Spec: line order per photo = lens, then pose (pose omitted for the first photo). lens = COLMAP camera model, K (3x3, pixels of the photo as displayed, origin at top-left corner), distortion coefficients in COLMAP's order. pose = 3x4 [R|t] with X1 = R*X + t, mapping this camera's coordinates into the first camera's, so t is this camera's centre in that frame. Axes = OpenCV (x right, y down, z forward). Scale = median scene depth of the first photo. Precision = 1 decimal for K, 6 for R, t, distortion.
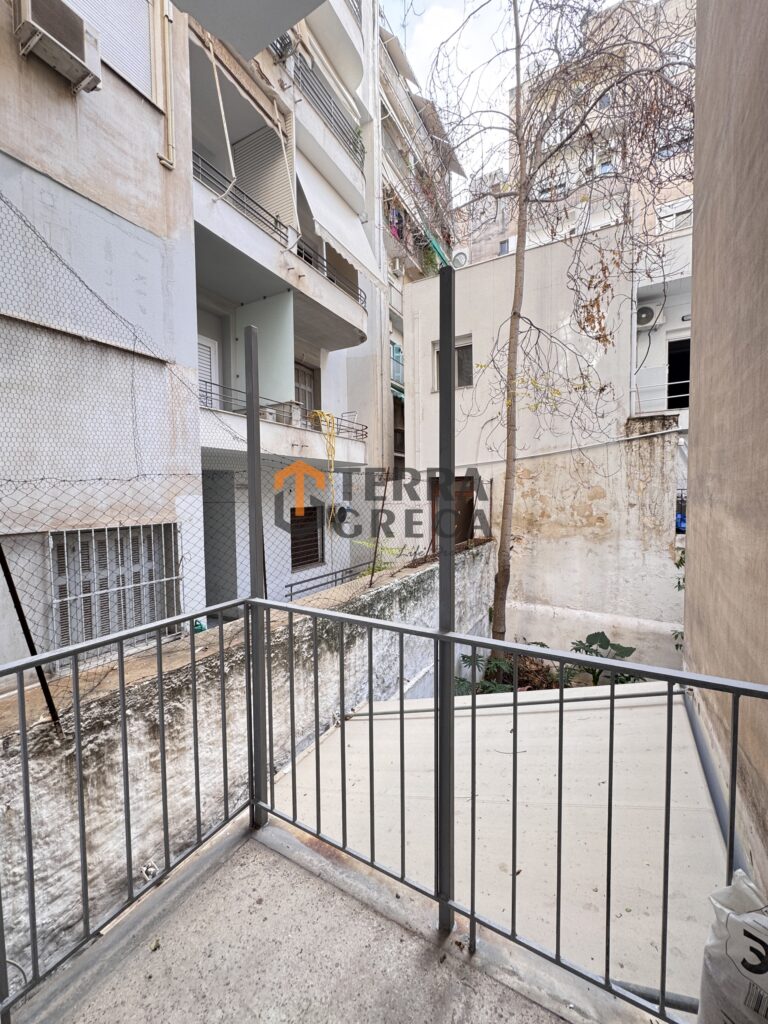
lens RADIAL K [[407.2, 0, 383.4], [0, 407.2, 513.8], [0, 0, 1]] dist [-0.004691, 0.000622]
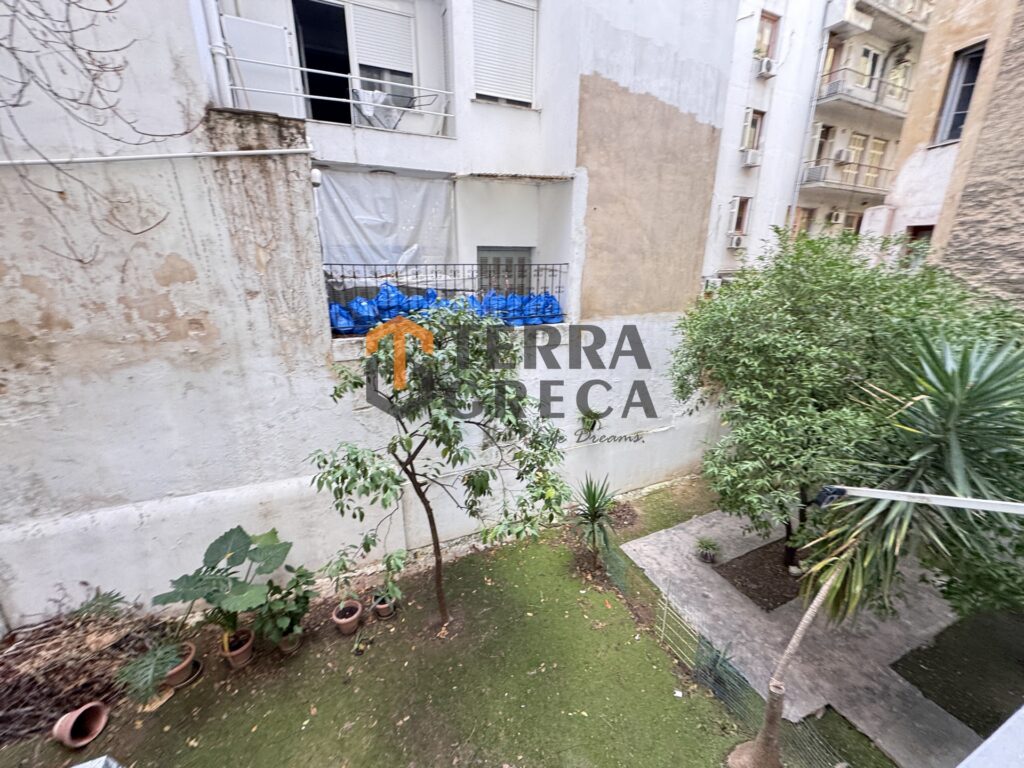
lens RADIAL K [[407.2, 0, 512.1], [0, 407.2, 383.4], [0, 0, 1]] dist [-0.004691, 0.000622]
pose [[0.600248, -0.223805, 0.767863, 0.375546], [0.021813, 0.964276, 0.264000, -0.040842], [-0.799516, -0.141716, 0.583687, 0.390971]]
